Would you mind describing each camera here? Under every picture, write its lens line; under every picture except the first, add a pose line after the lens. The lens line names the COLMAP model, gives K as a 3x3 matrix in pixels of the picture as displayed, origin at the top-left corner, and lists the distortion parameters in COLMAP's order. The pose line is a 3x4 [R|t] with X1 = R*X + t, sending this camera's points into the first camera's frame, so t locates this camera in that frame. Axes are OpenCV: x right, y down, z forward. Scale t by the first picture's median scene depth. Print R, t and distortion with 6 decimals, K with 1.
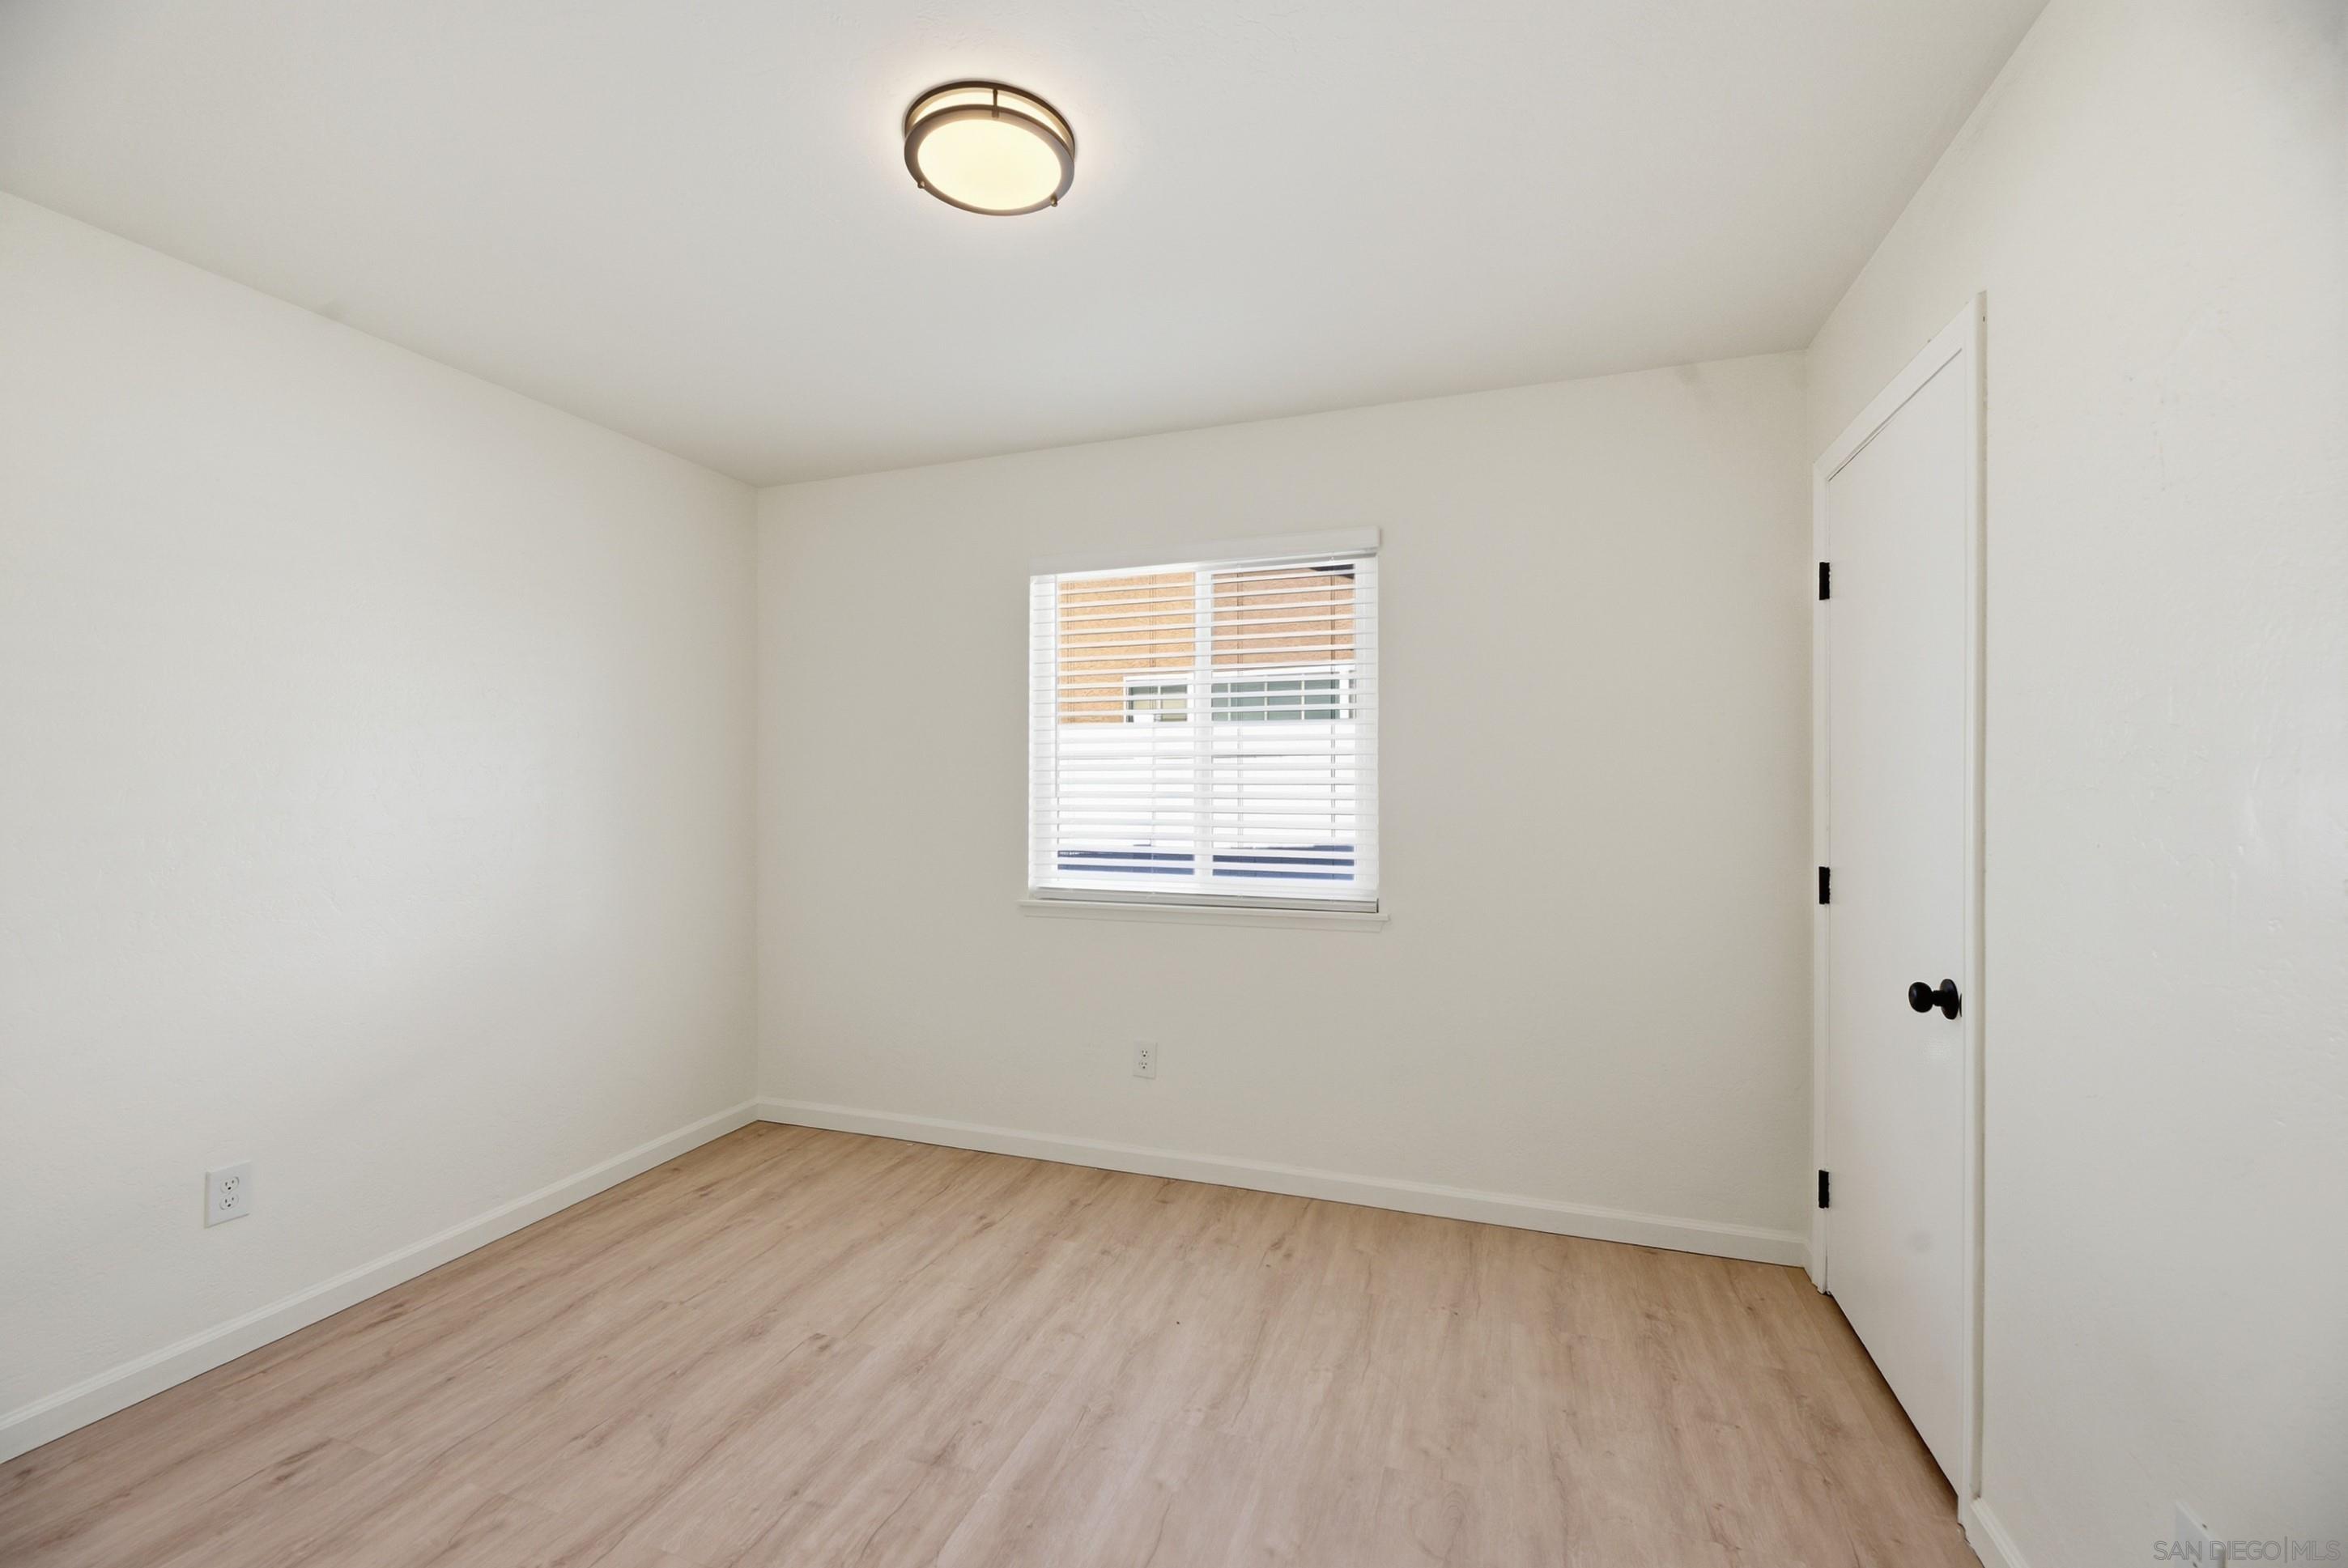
lens RADIAL K [[969.1, 0, 1158.0], [0, 969.1, 772.8], [0, 0, 1]] dist [0.001133, -0.003744]
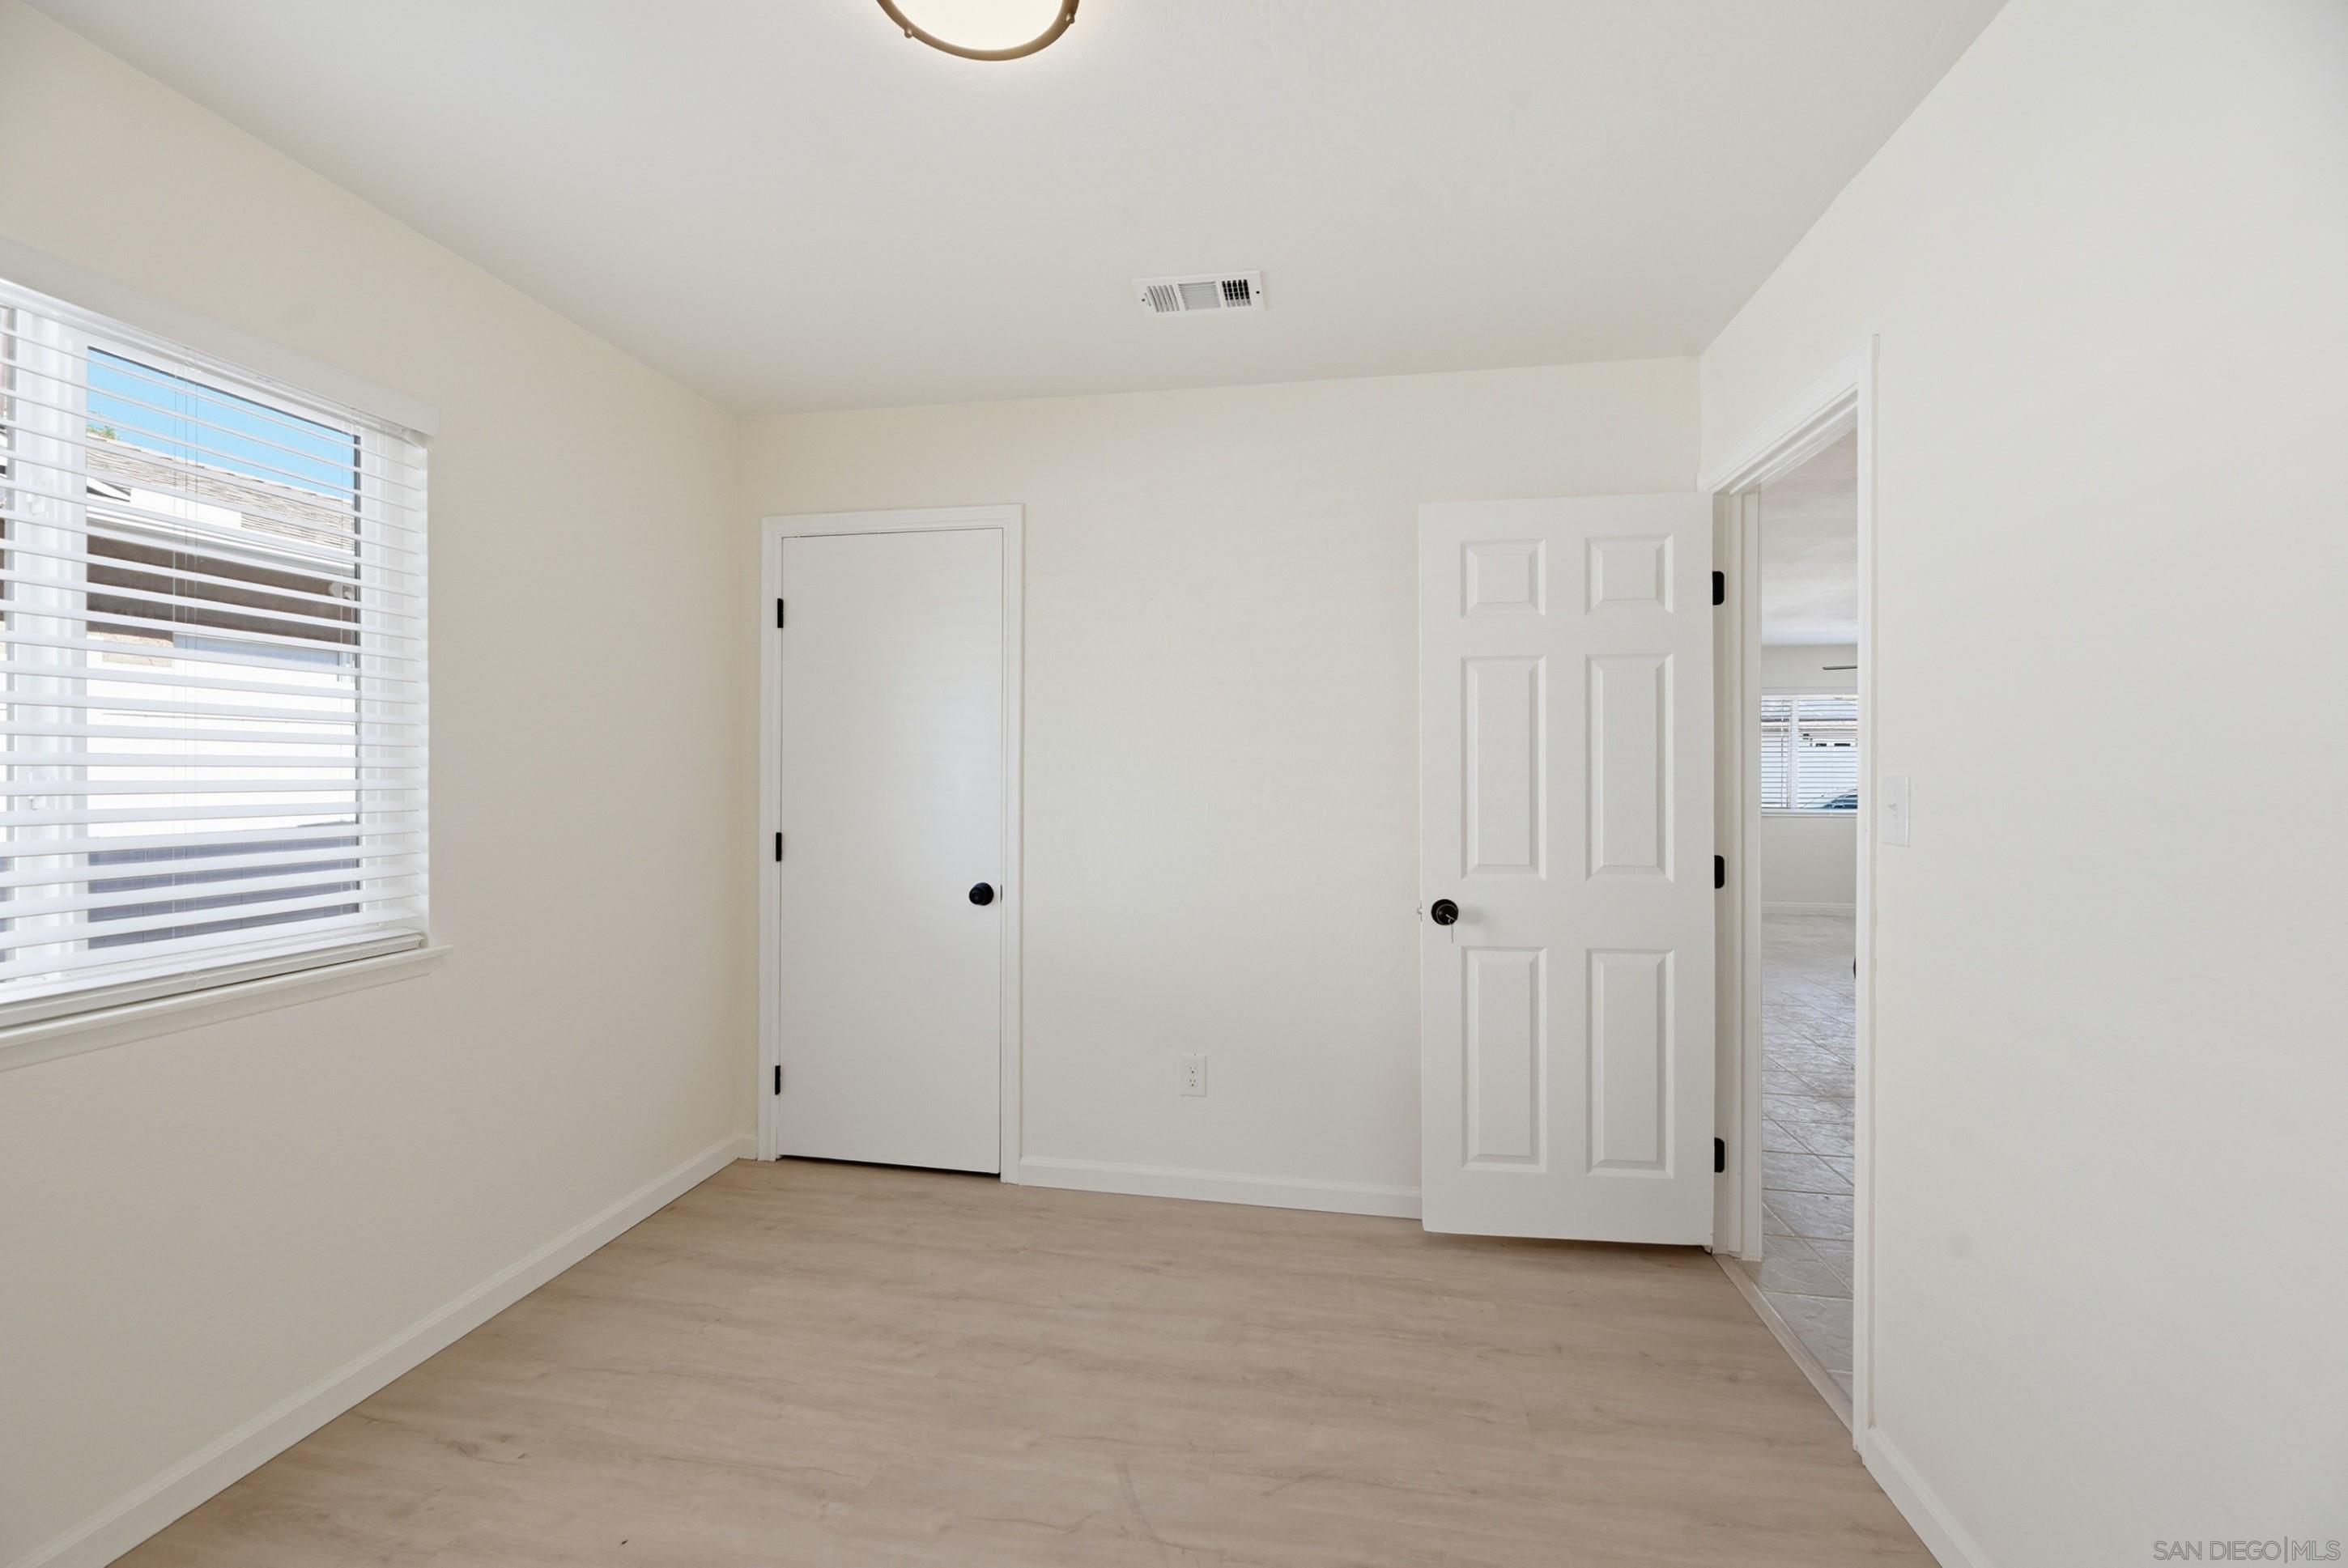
lens RADIAL K [[969.1, 0, 1188.3], [0, 969.1, 785.5], [0, 0, 1]] dist [0.001133, -0.003744]
pose [[-0.174527, -0.014089, 0.984552, -0.736324], [-0.010249, 0.999869, 0.012491, 0.013474], [-0.984599, -0.007911, -0.174649, 0.740487]]
